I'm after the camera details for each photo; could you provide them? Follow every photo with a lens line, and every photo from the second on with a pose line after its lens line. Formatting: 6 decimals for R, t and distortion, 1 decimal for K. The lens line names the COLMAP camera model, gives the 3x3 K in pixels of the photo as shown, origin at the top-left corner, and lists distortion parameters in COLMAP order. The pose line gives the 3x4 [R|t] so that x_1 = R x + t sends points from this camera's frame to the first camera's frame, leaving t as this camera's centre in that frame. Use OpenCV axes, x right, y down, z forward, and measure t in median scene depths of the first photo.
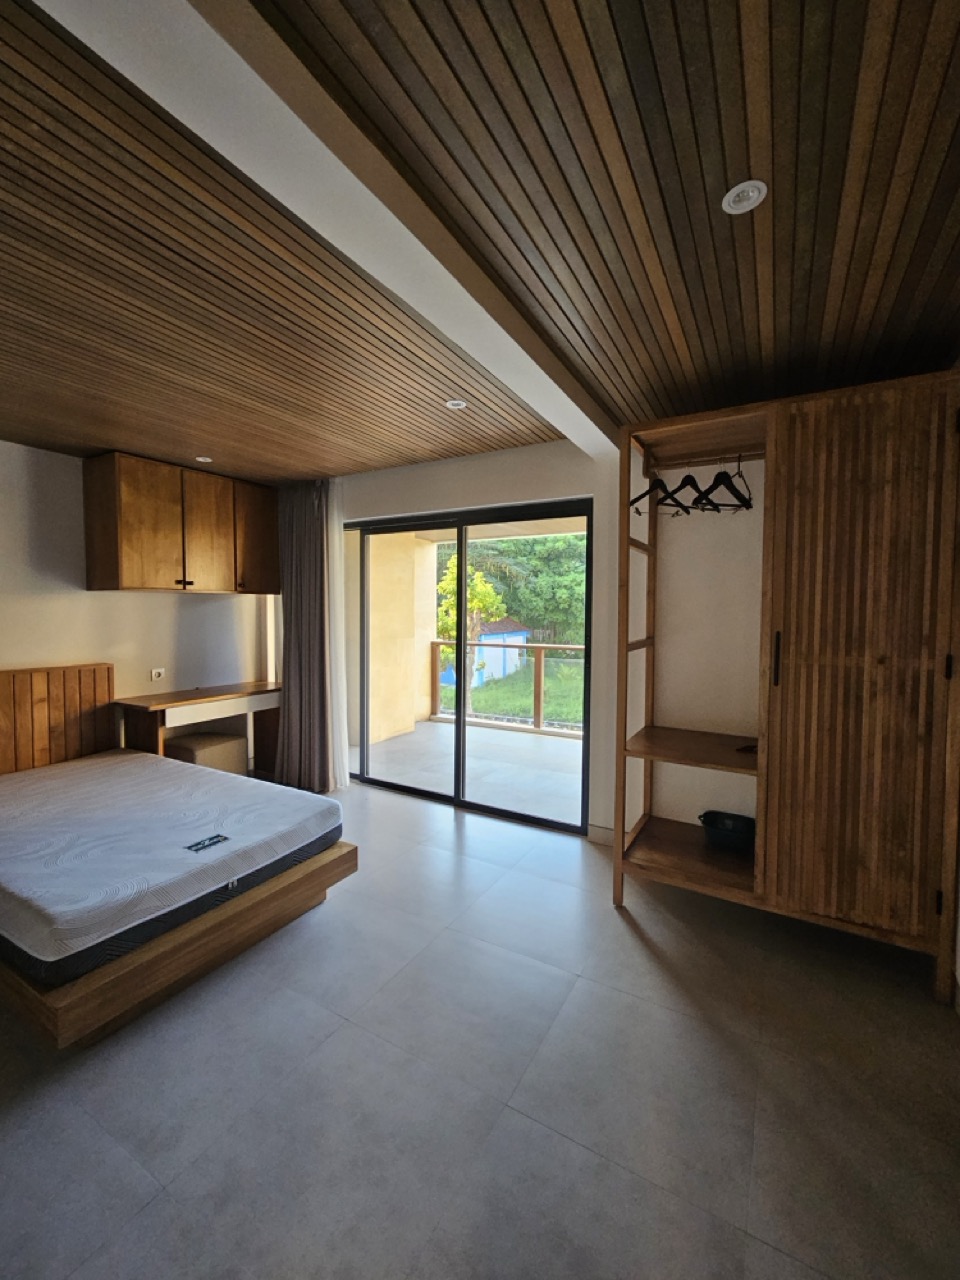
lens RADIAL K [[526.5, 0, 475.8], [0, 526.5, 629.8], [0, 0, 1]] dist [0.002479, -0.000013]
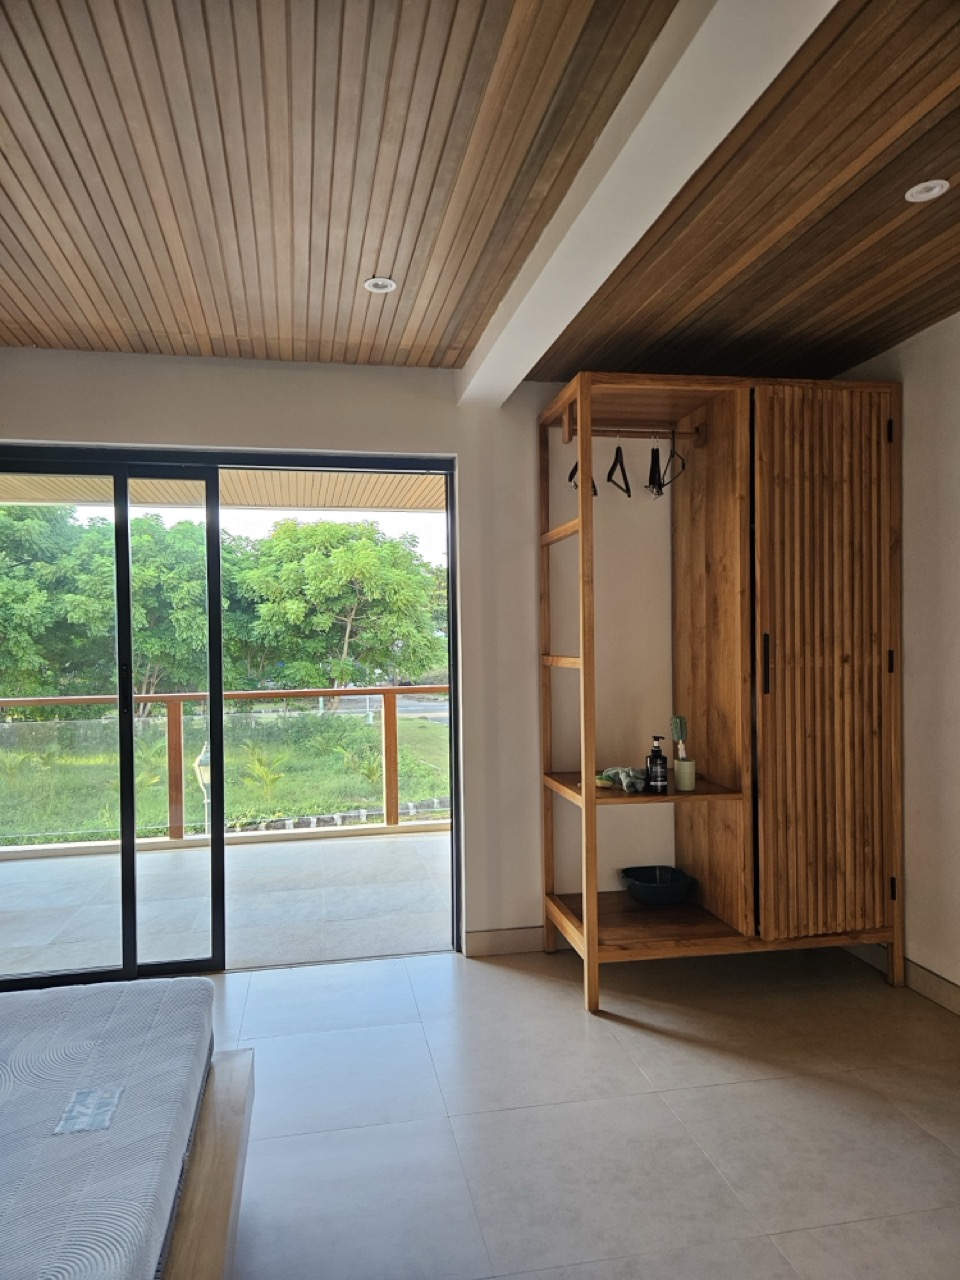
lens RADIAL K [[860.3, 0, 470.2], [0, 860.3, 648.7], [0, 0, 1]] dist [0.022456, -0.008623]
pose [[0.760361, -0.018589, 0.649234, -0.804686], [0.040990, 0.998971, -0.019404, 0.039496], [-0.648206, 0.041366, 0.760341, 0.211098]]
